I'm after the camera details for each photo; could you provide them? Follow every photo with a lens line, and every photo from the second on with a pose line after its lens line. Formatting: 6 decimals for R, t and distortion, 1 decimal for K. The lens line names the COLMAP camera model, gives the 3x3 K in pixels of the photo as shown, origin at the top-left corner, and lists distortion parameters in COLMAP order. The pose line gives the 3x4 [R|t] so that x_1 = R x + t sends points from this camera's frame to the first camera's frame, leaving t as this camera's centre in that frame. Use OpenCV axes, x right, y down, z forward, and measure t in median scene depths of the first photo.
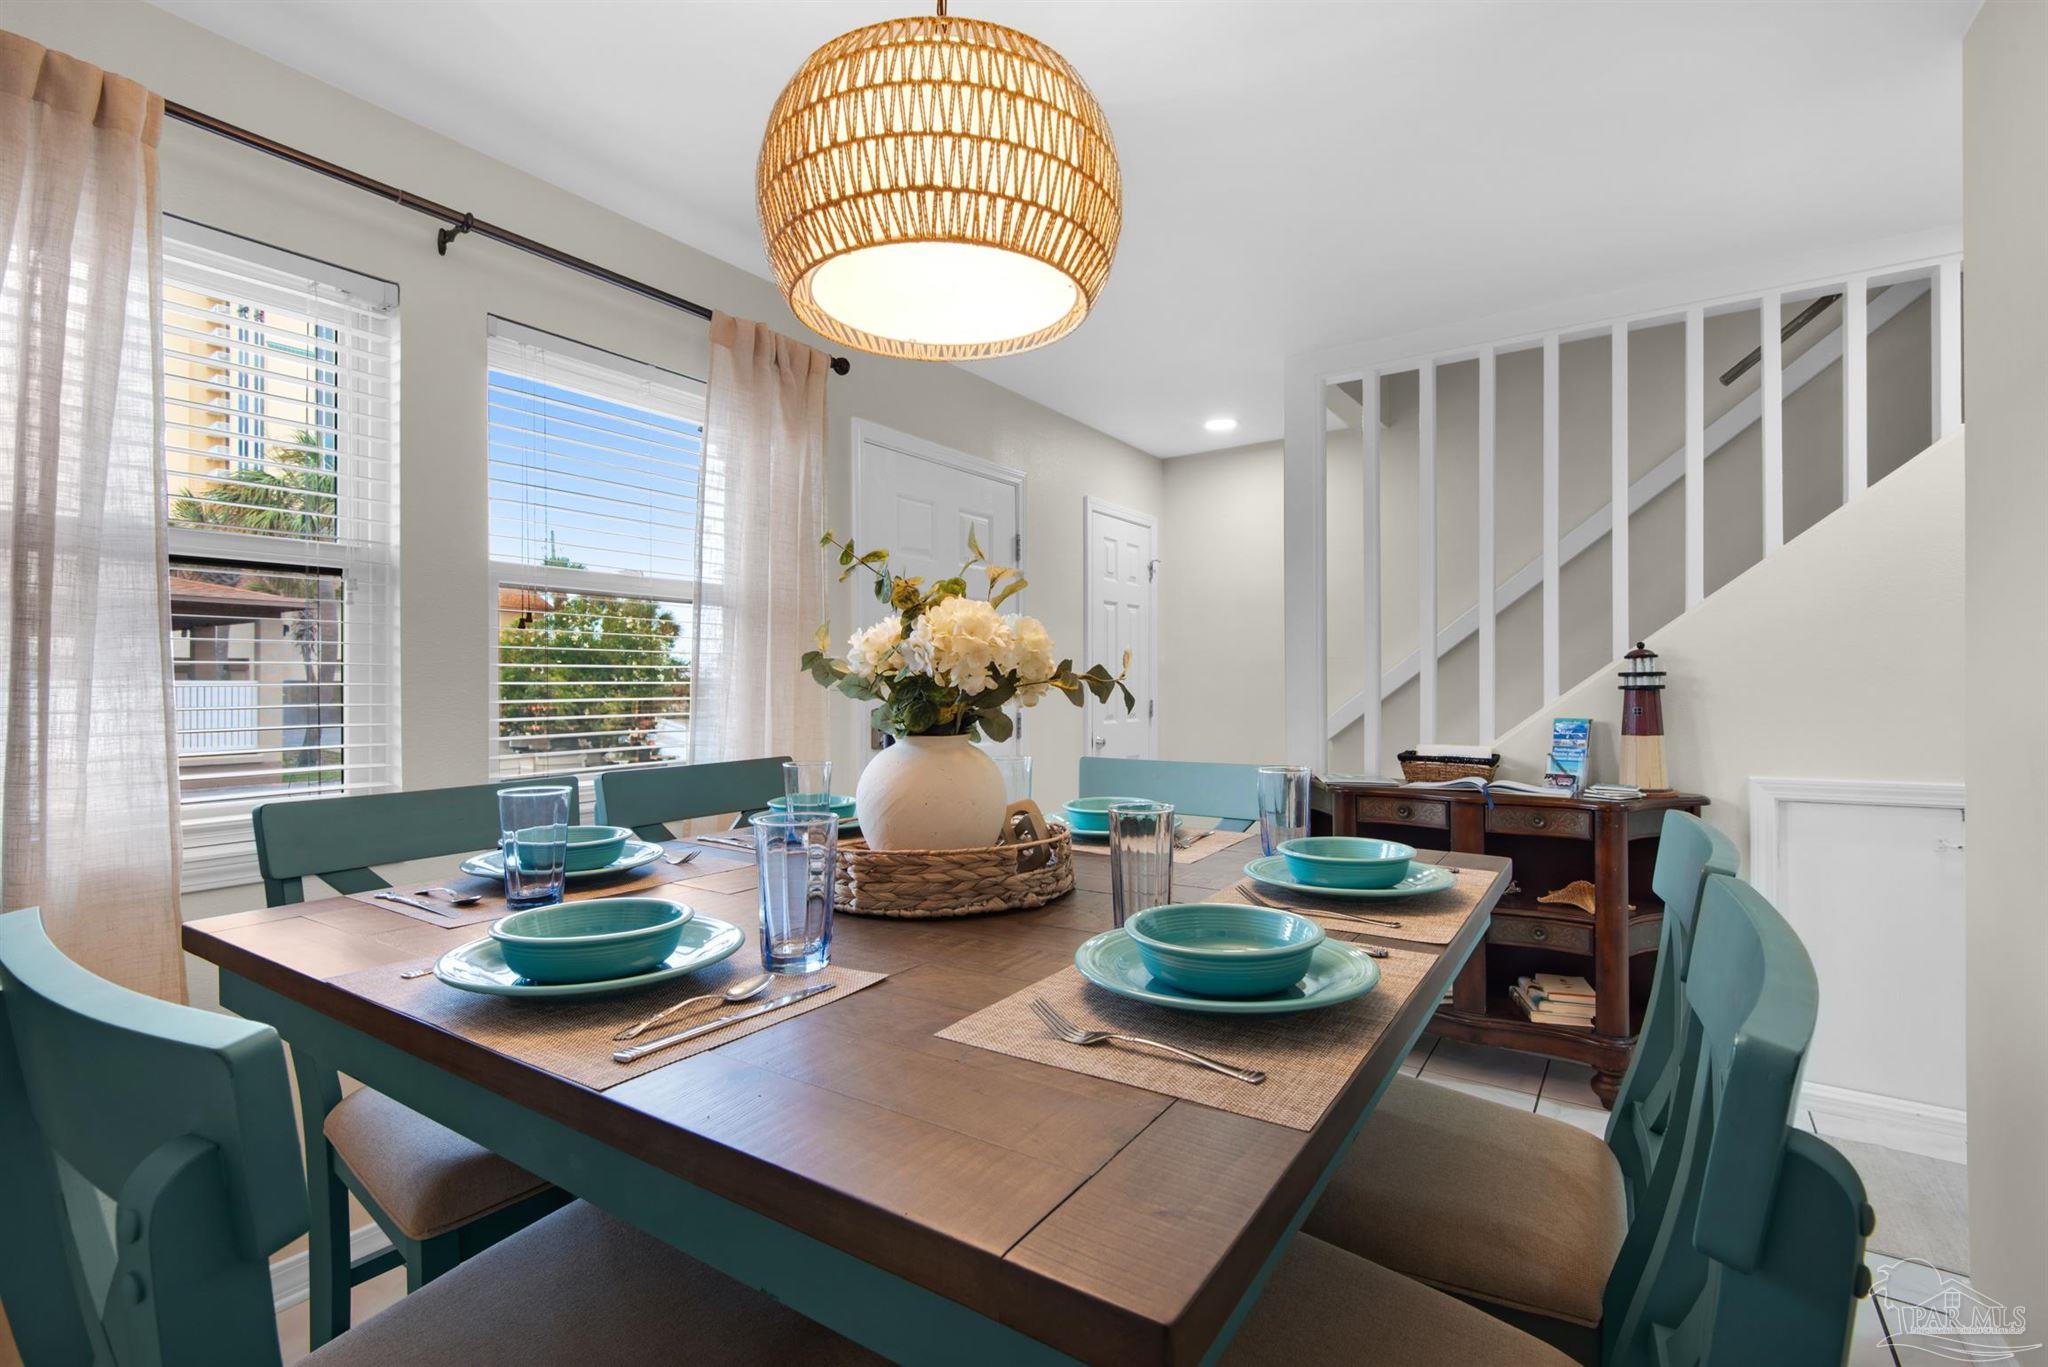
lens RADIAL K [[930.2, 0, 997.7], [0, 930.2, 678.8], [0, 0, 1]] dist [0.021929, -0.021444]
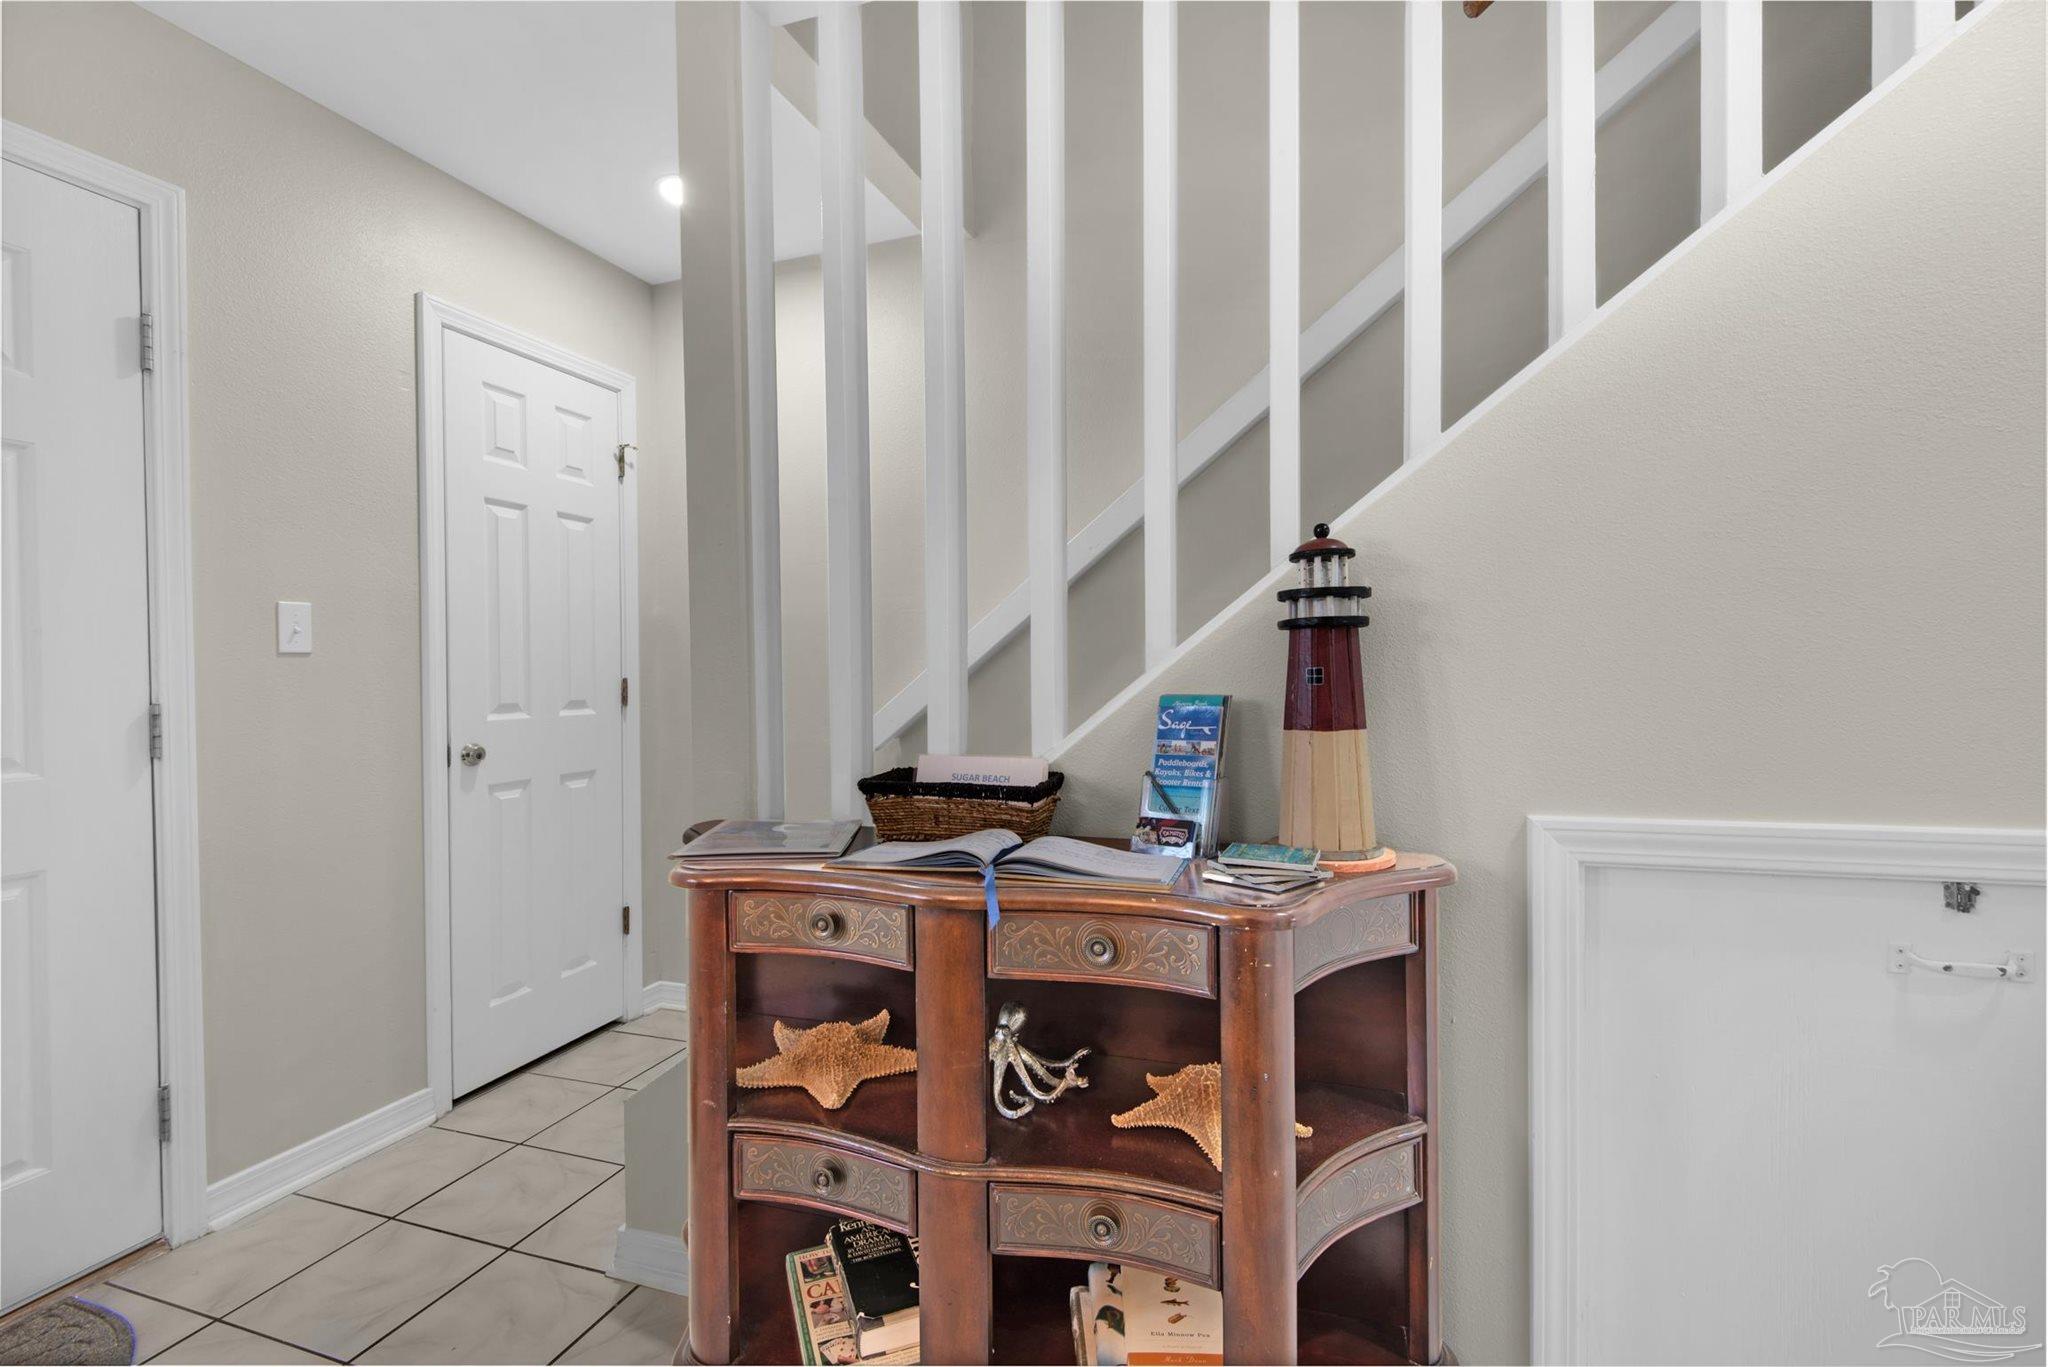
lens RADIAL K [[930.2, 0, 997.7], [0, 930.2, 678.8], [0, 0, 1]] dist [0.021929, -0.021444]
pose [[0.963274, -0.011112, 0.268289, 0.415498], [0.006351, 0.999807, 0.018607, 0.026454], [-0.268444, -0.016220, 0.963159, 0.607281]]
